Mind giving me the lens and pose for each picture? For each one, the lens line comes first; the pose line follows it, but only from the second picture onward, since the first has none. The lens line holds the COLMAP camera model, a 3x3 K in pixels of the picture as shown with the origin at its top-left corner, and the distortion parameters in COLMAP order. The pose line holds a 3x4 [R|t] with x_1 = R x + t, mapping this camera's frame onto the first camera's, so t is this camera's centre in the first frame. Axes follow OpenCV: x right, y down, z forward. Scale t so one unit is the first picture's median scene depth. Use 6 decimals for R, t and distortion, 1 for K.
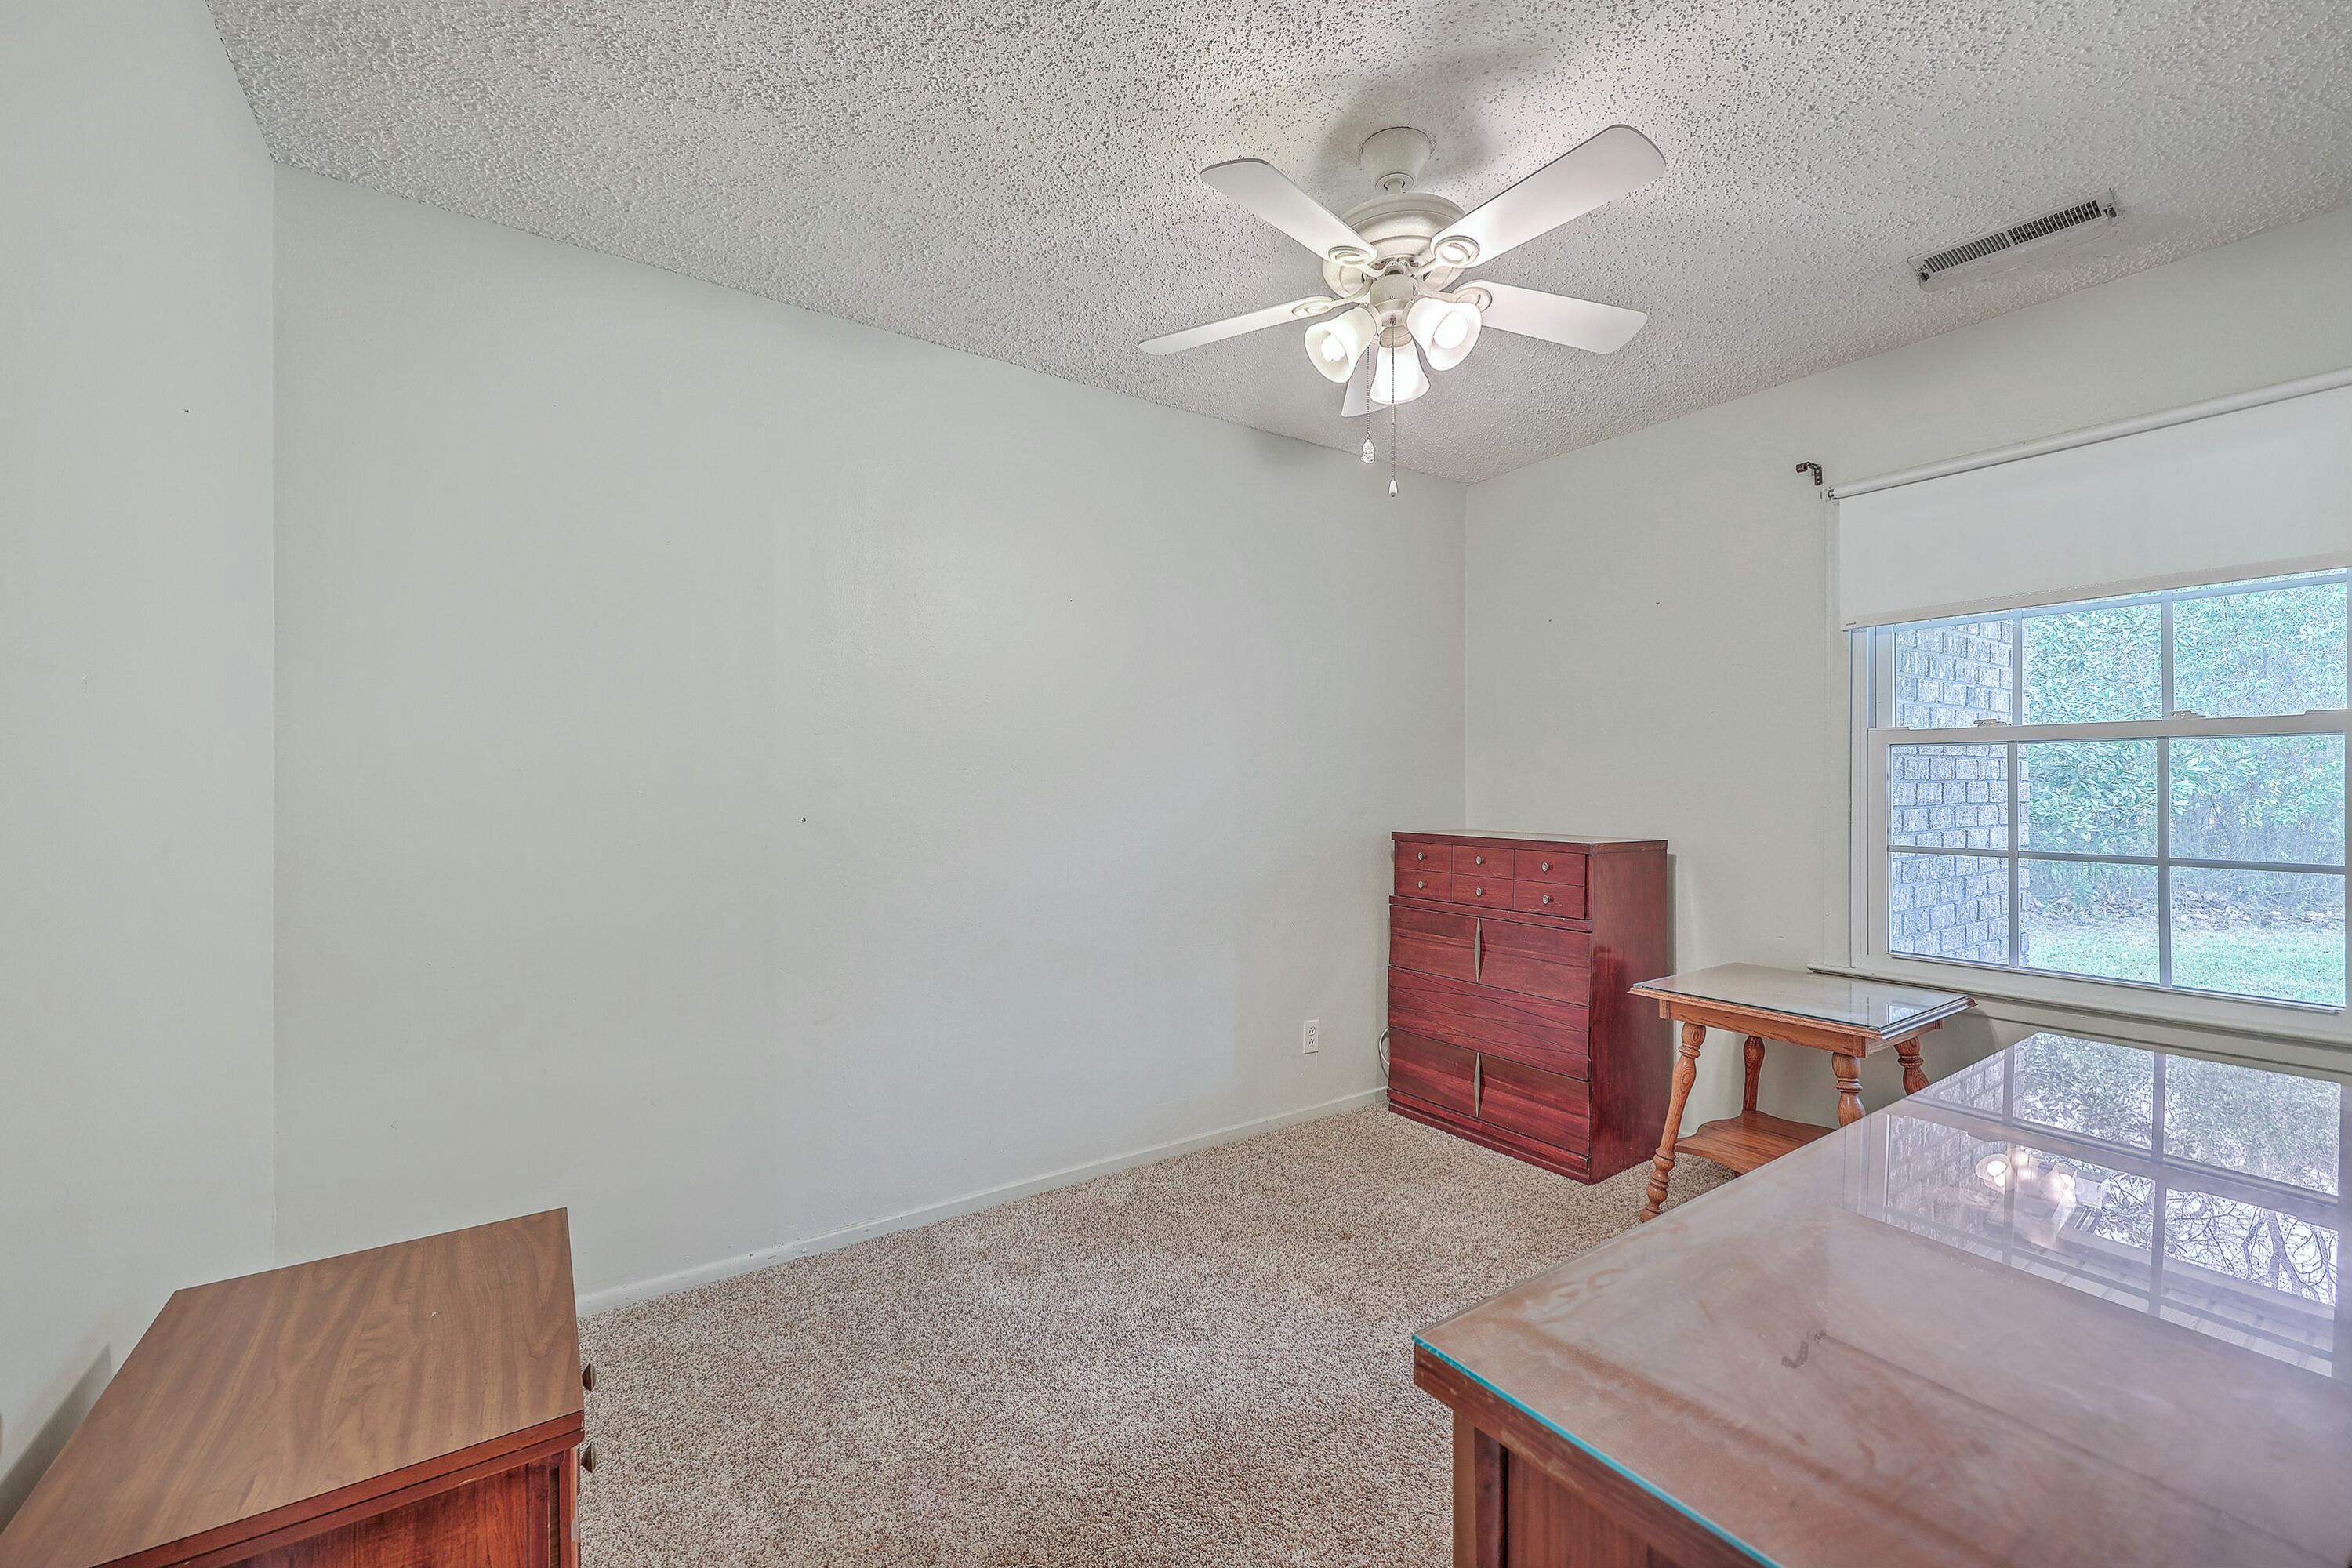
lens RADIAL K [[958.1, 0, 1180.3], [0, 958.1, 782.4], [0, 0, 1]] dist [0.007823, 0.000270]
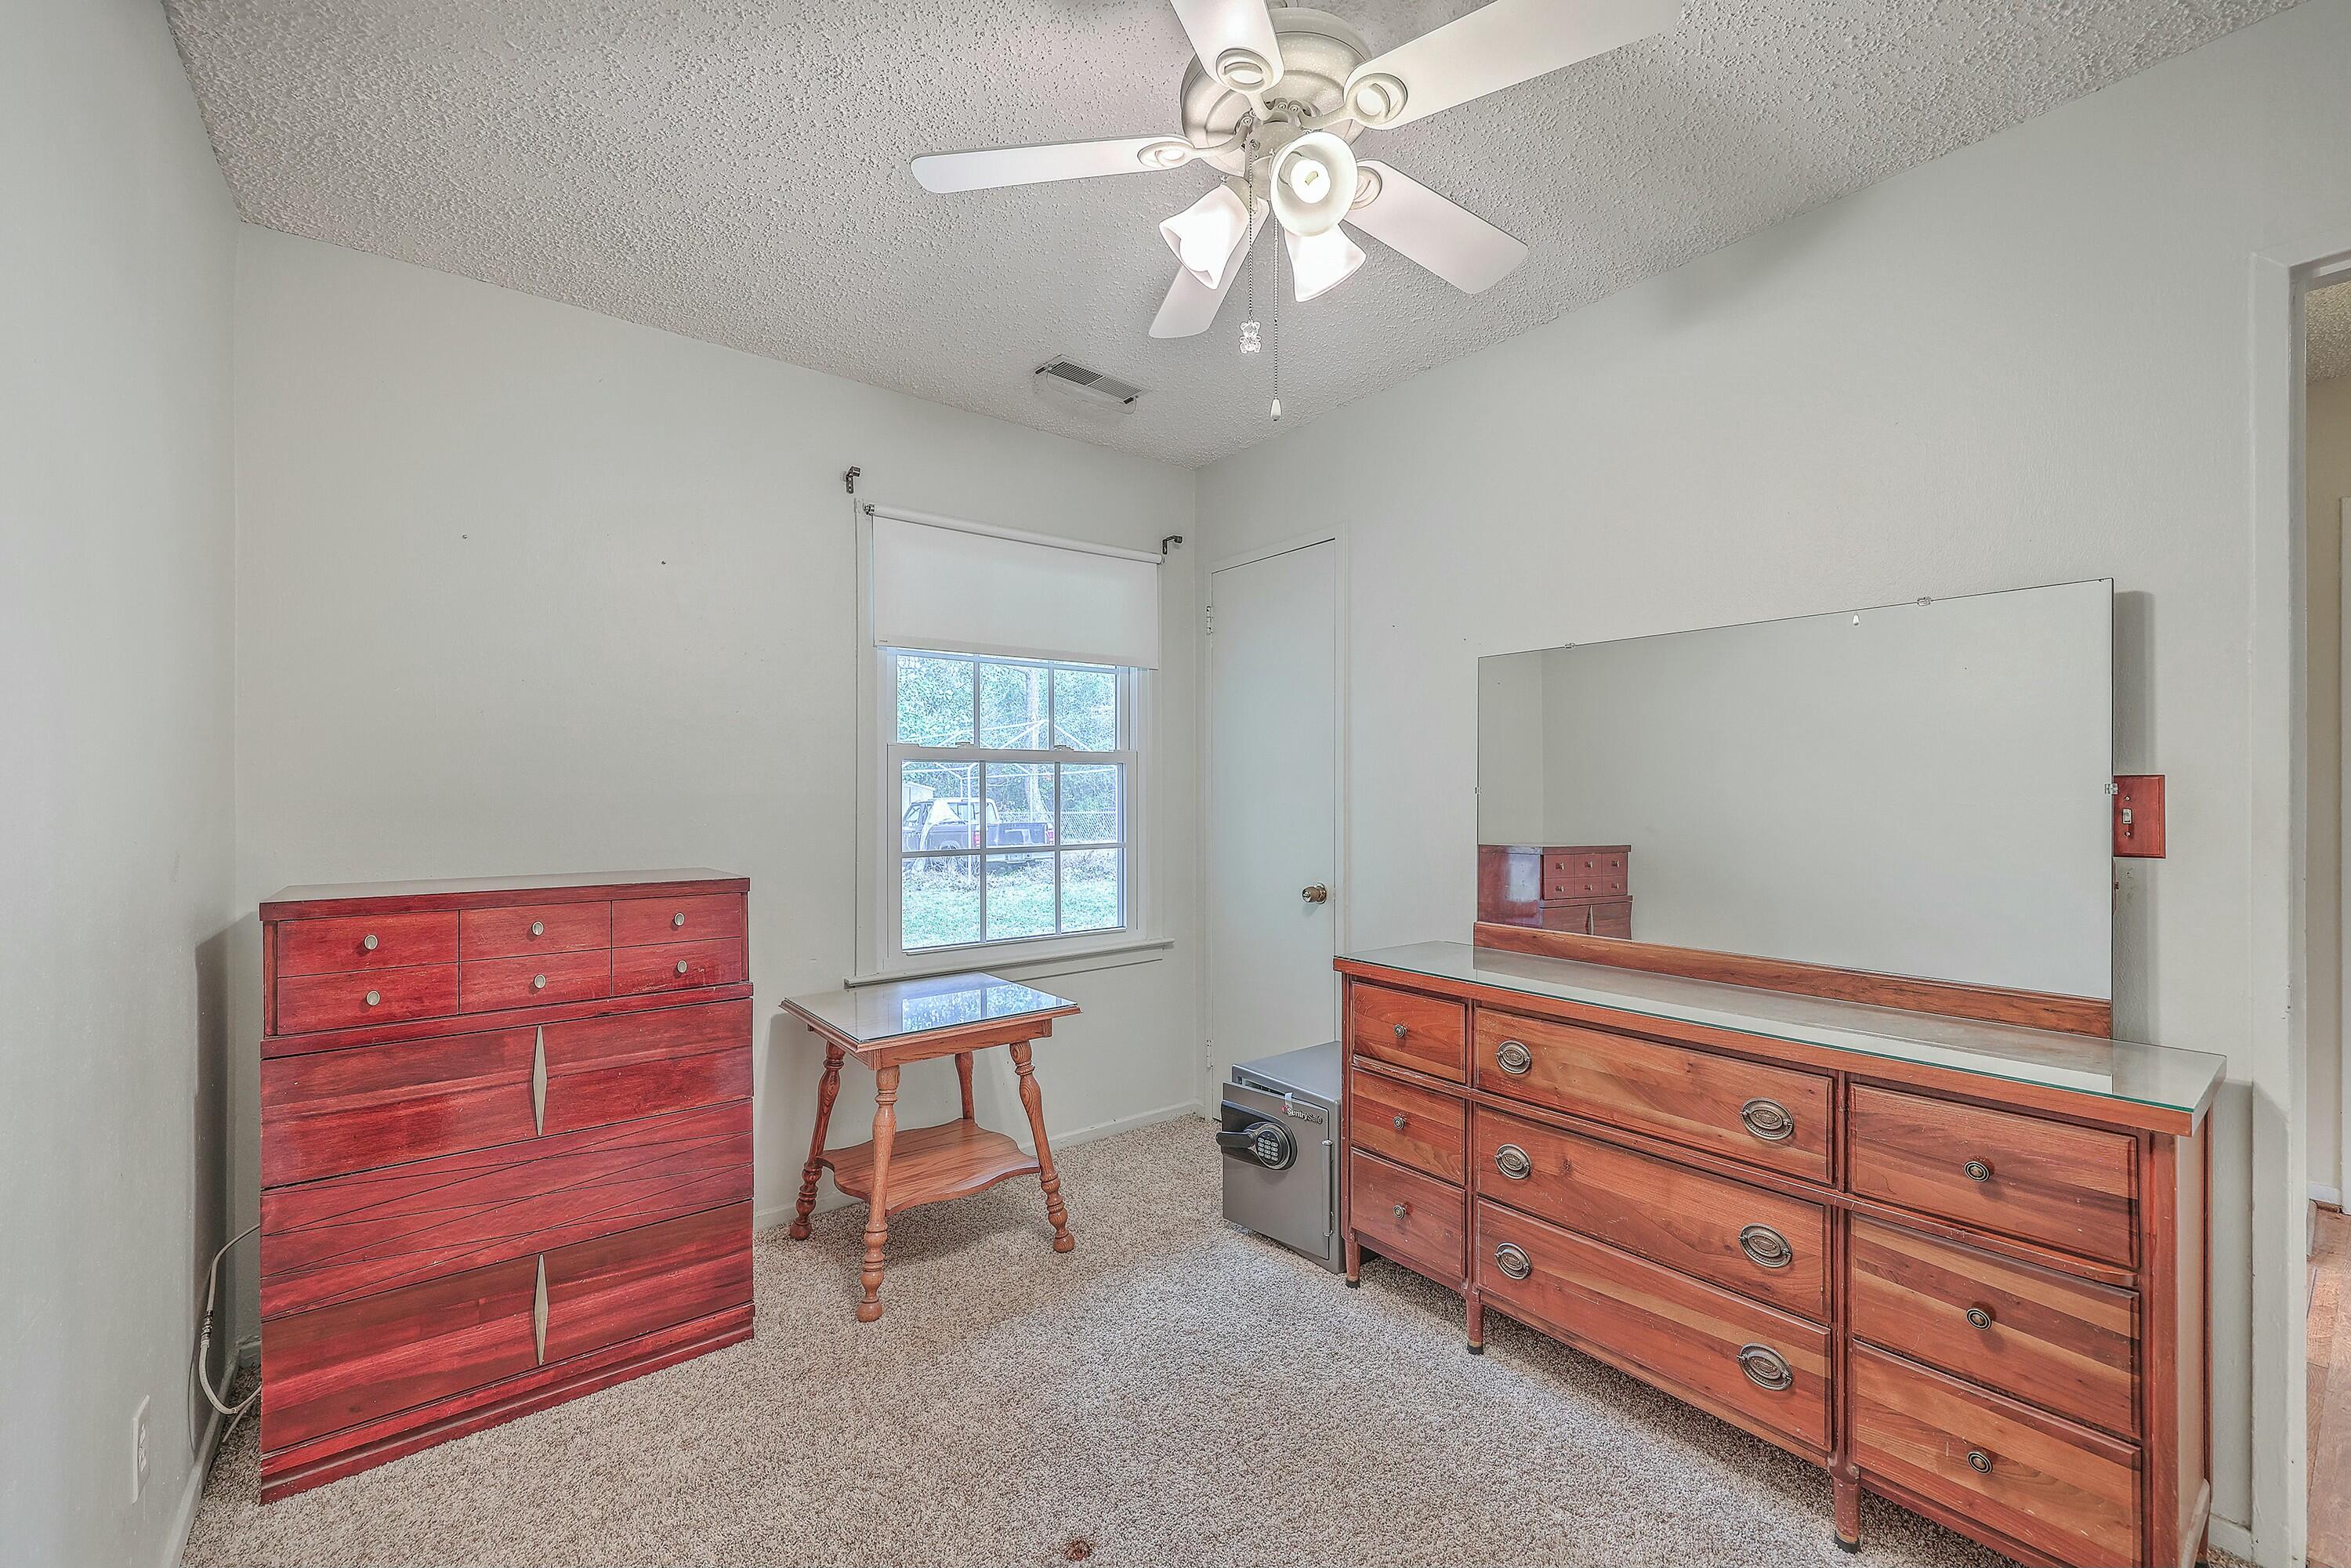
lens RADIAL K [[957.7, 0, 1178.9], [0, 957.7, 793.7], [0, 0, 1]] dist [0.007823, 0.000270]
pose [[-0.064095, -0.004892, 0.997932, -0.341814], [-0.005348, 0.999975, 0.004559, -0.006312], [-0.997929, -0.005045, -0.064119, 0.735328]]
